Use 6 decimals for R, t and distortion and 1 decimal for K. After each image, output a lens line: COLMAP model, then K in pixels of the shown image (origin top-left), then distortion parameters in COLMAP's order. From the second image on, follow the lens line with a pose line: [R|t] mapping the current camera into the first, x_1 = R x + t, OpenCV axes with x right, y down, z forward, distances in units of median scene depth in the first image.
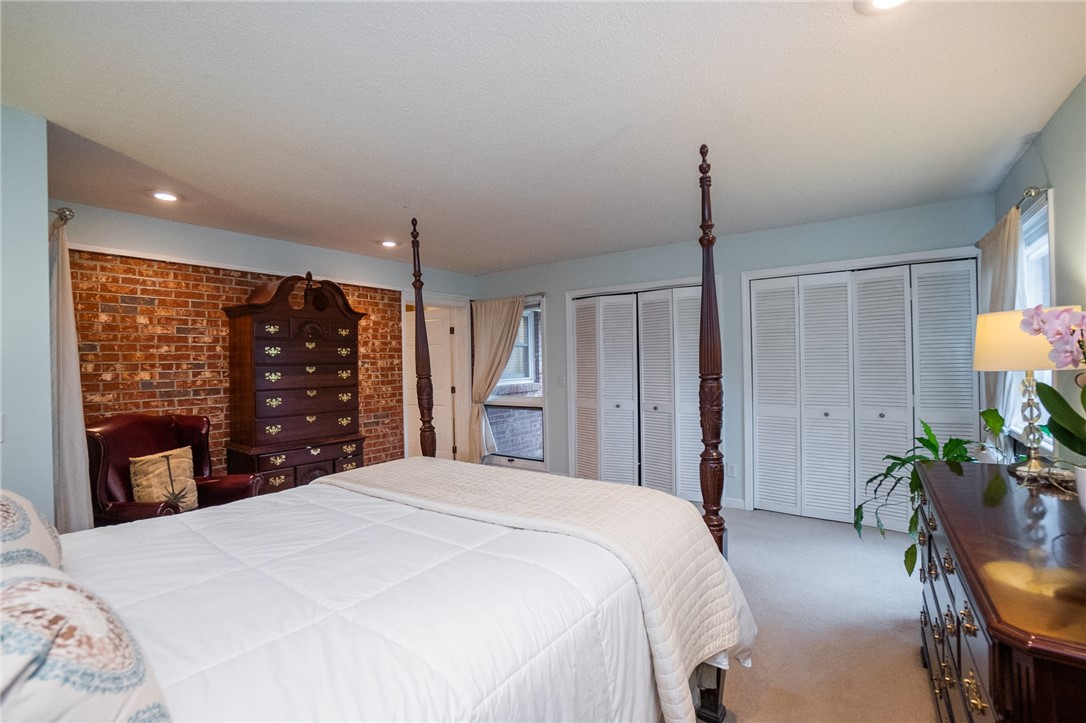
lens RADIAL K [[475.9, 0, 540.4], [0, 475.9, 361.7], [0, 0, 1]] dist [-0.024387, 0.004345]
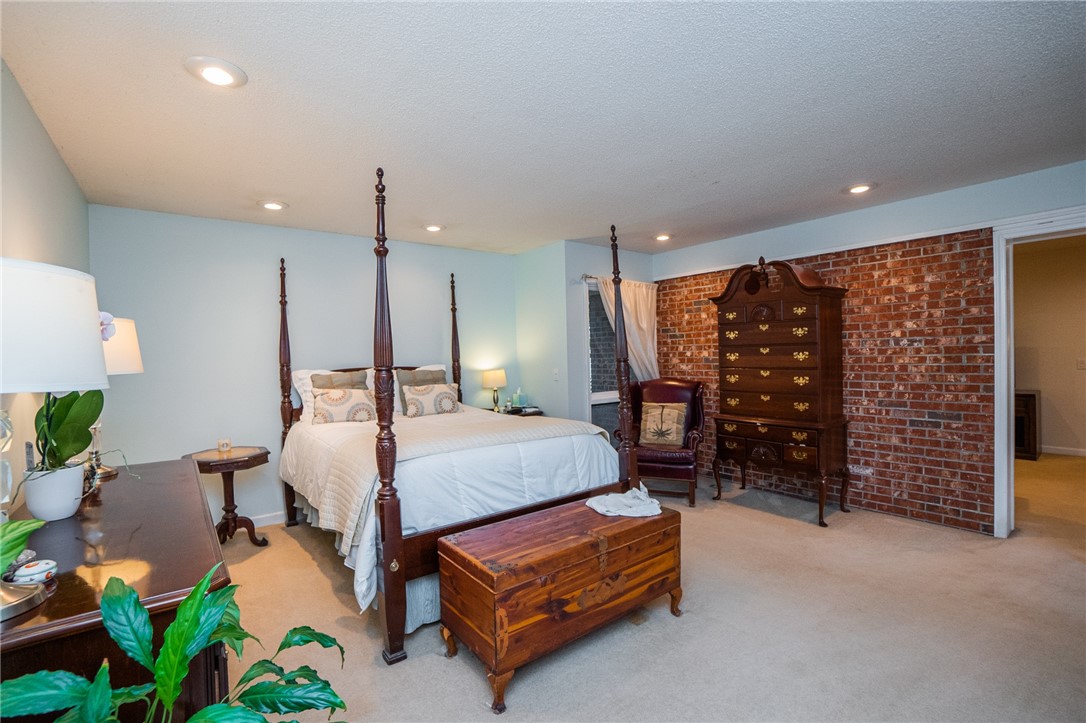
lens RADIAL K [[475.9, 0, 540.2], [0, 475.9, 360.2], [0, 0, 1]] dist [-0.024387, 0.004345]
pose [[-0.247347, 0.033274, -0.968356, 0.499988], [0.023466, 0.999323, 0.028344, -0.002548], [0.968643, -0.015713, -0.247960, 0.604447]]
